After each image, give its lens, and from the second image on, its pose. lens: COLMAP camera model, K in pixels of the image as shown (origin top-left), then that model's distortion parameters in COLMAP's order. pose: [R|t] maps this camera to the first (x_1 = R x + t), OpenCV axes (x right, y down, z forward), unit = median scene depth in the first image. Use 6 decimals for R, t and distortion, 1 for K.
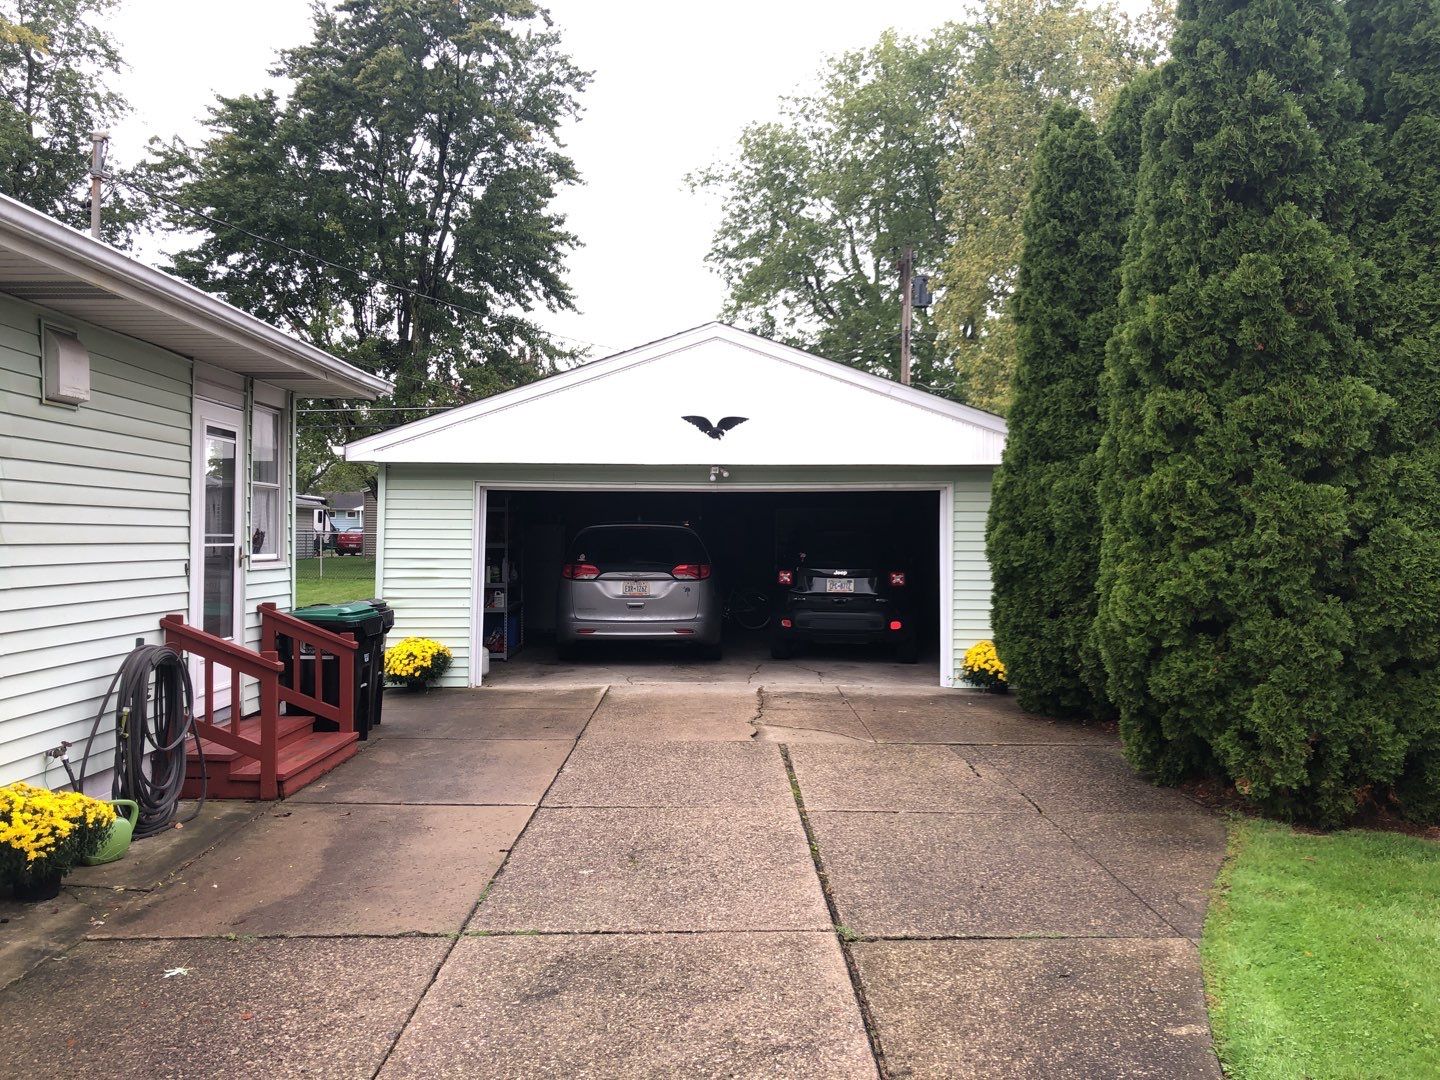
lens RADIAL K [[1089.1, 0, 776.7], [0, 1089.1, 543.4], [0, 0, 1]] dist [0.058559, -0.074197]
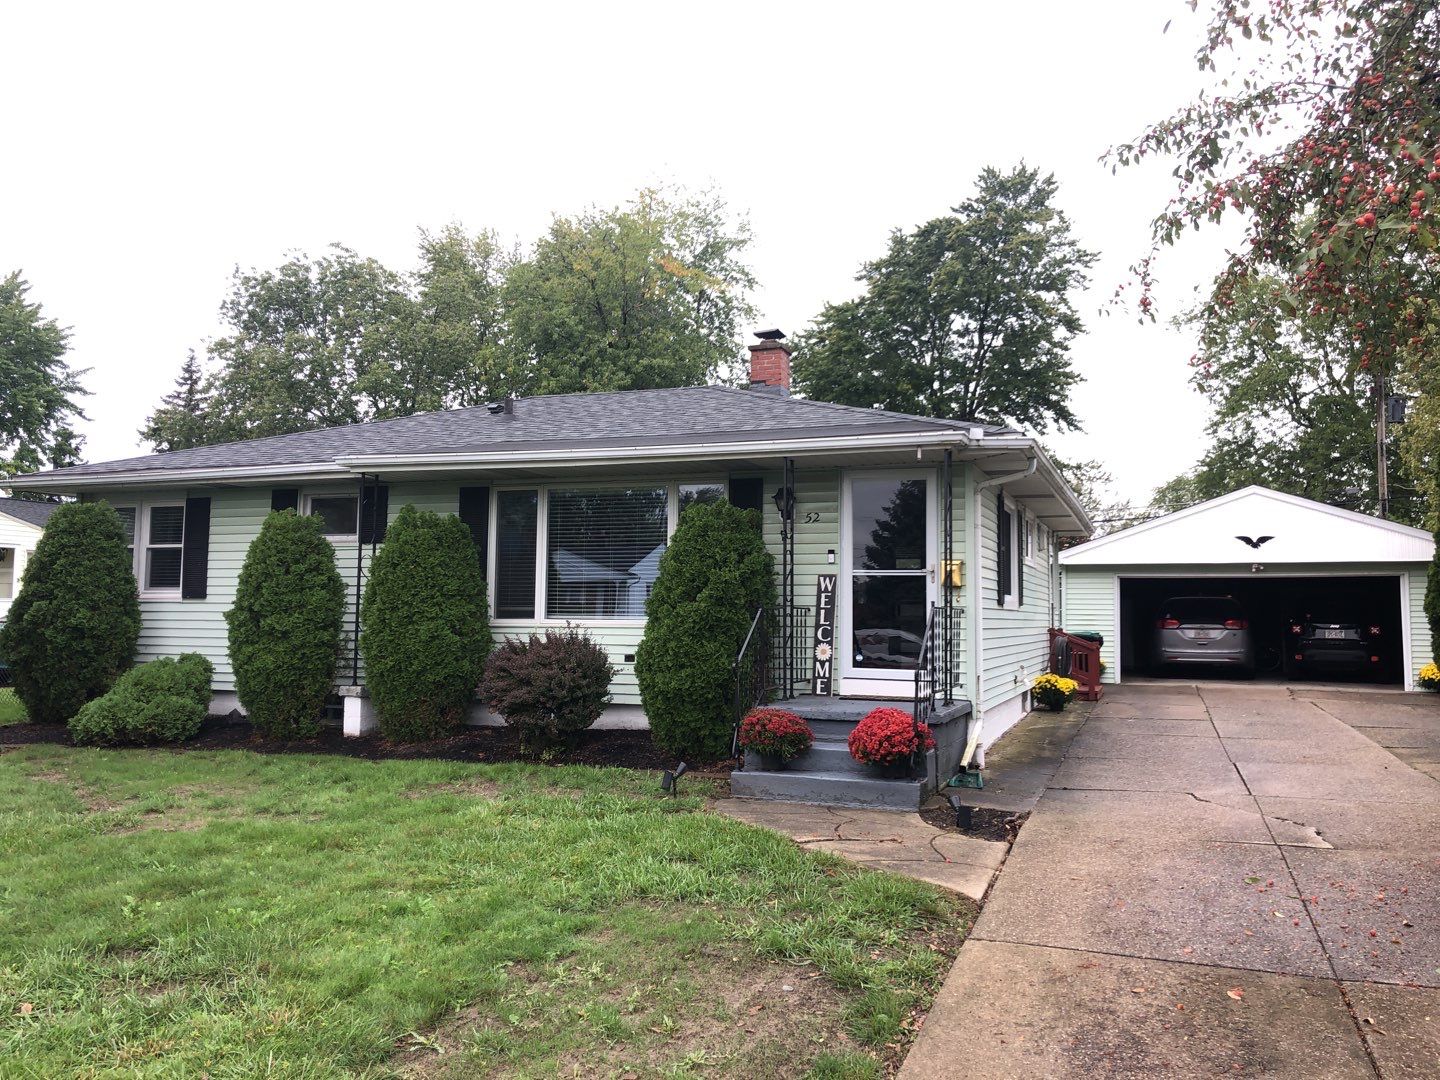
lens RADIAL K [[1089.1, 0, 776.7], [0, 1089.1, 543.4], [0, 0, 1]] dist [0.058559, -0.074197]
pose [[0.923508, -0.024530, -0.382793, -0.066175], [-0.003716, 0.997334, -0.072876, 0.022267], [0.383560, 0.068724, 0.920955, -0.703024]]
